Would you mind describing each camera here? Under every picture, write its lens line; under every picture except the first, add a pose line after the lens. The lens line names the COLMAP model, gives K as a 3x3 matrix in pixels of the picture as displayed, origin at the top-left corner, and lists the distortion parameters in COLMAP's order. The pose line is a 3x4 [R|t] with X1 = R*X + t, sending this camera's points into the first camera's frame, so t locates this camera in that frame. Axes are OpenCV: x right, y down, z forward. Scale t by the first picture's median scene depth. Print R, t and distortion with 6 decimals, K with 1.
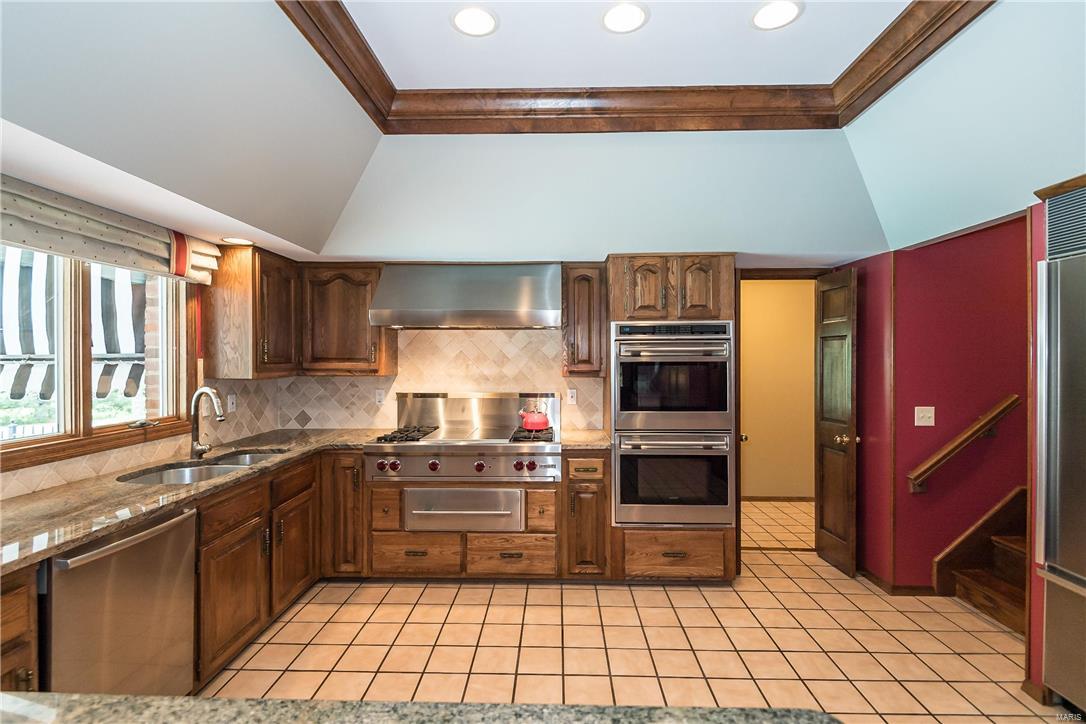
lens RADIAL K [[560.4, 0, 540.0], [0, 560.4, 368.0], [0, 0, 1]] dist [0.019021, -0.003498]
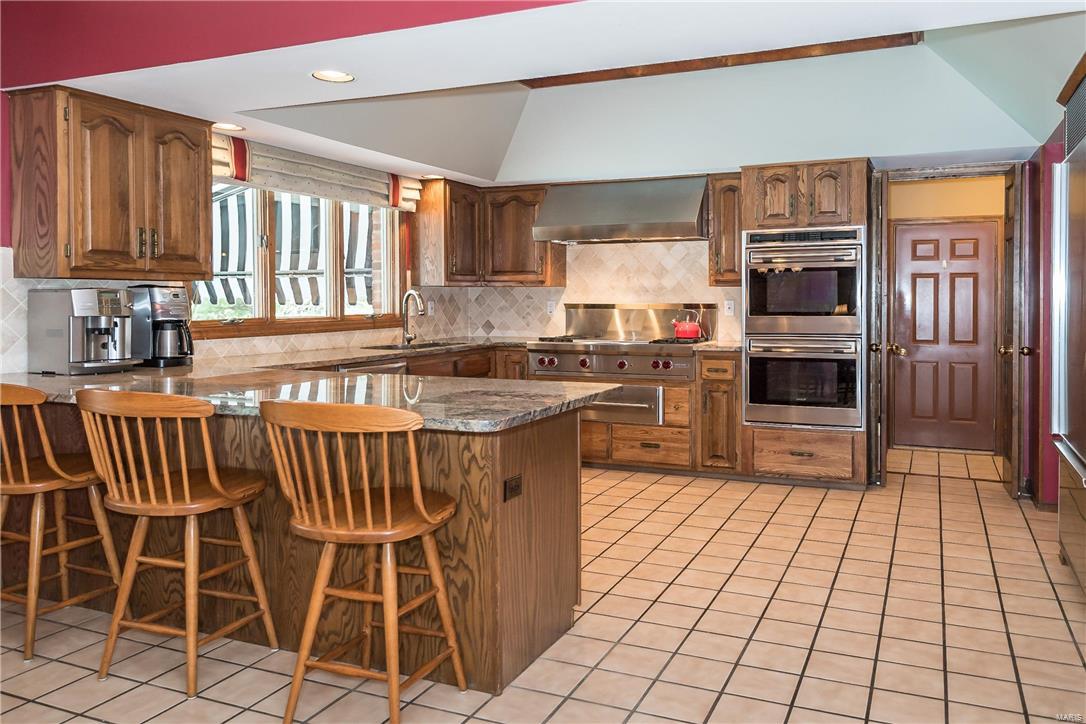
lens RADIAL K [[854.8, 0, 541.7], [0, 854.8, 358.5], [0, 0, 1]] dist [0.036181, -0.001114]
pose [[0.923366, 0.025719, -0.383060, 0.400002], [-0.005108, 0.998488, 0.054725, 0.071055], [0.383888, -0.048575, 0.922101, -0.643502]]
